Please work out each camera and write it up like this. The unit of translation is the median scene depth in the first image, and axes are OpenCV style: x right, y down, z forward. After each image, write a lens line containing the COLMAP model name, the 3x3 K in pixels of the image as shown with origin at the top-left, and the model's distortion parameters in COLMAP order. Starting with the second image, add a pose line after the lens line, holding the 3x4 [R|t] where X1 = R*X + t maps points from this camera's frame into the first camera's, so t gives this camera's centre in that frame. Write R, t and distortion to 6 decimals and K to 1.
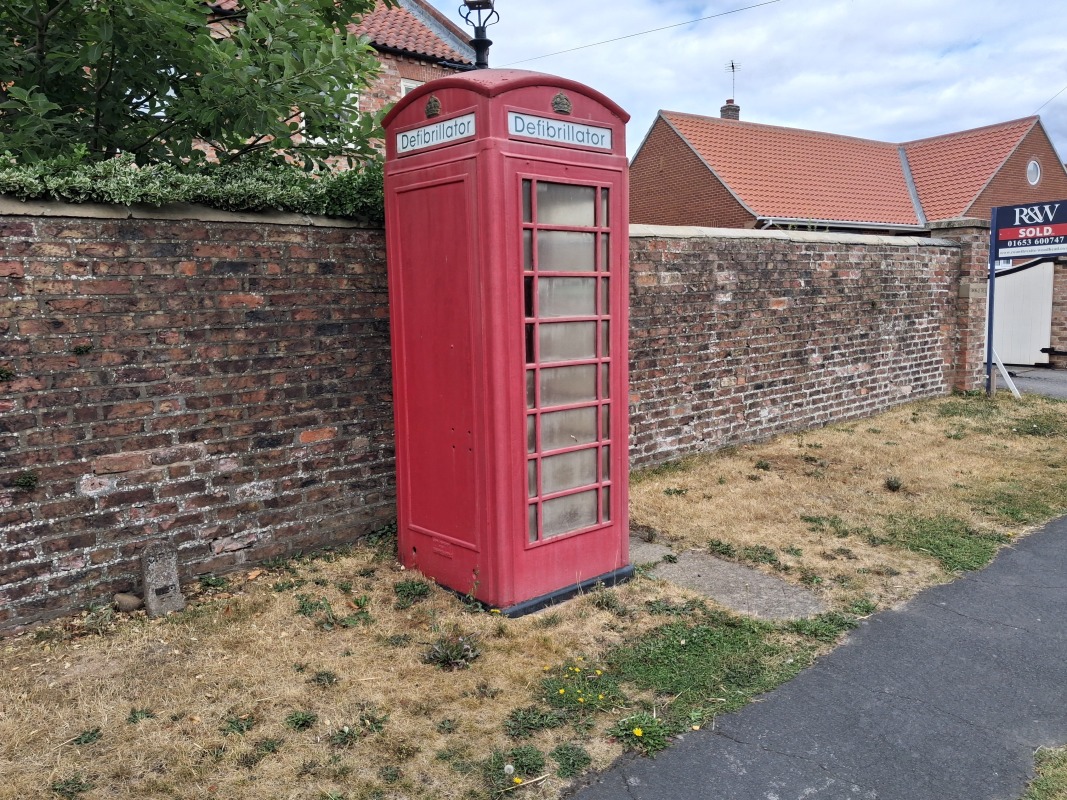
lens RADIAL K [[827.9, 0, 545.6], [0, 827.9, 384.9], [0, 0, 1]] dist [0.036223, -0.030952]
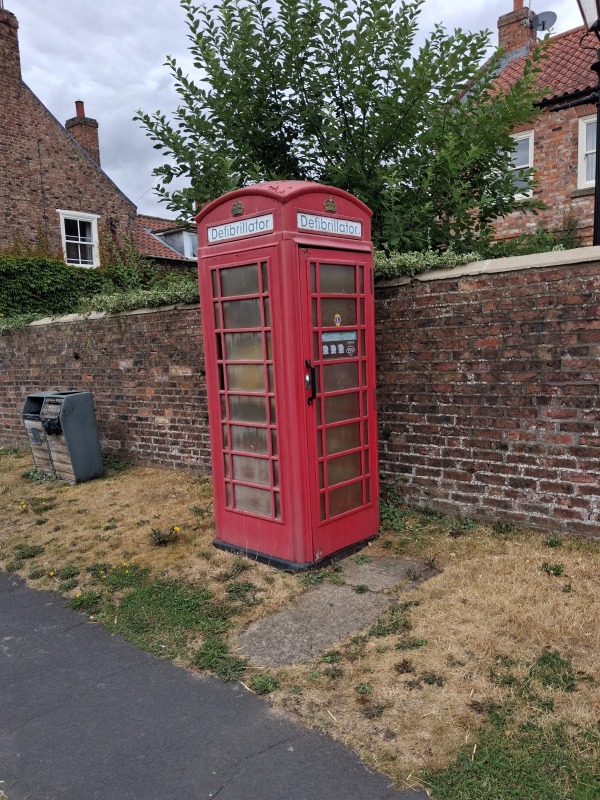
lens RADIAL K [[620.7, 0, 304.4], [0, 620.7, 406.8], [0, 0, 1]] dist [0.036223, -0.030952]
pose [[0.094470, 0.125792, -0.987548, 0.998631], [-0.064402, 0.990679, 0.120030, -0.125970], [0.993442, 0.052261, 0.101691, 0.916899]]
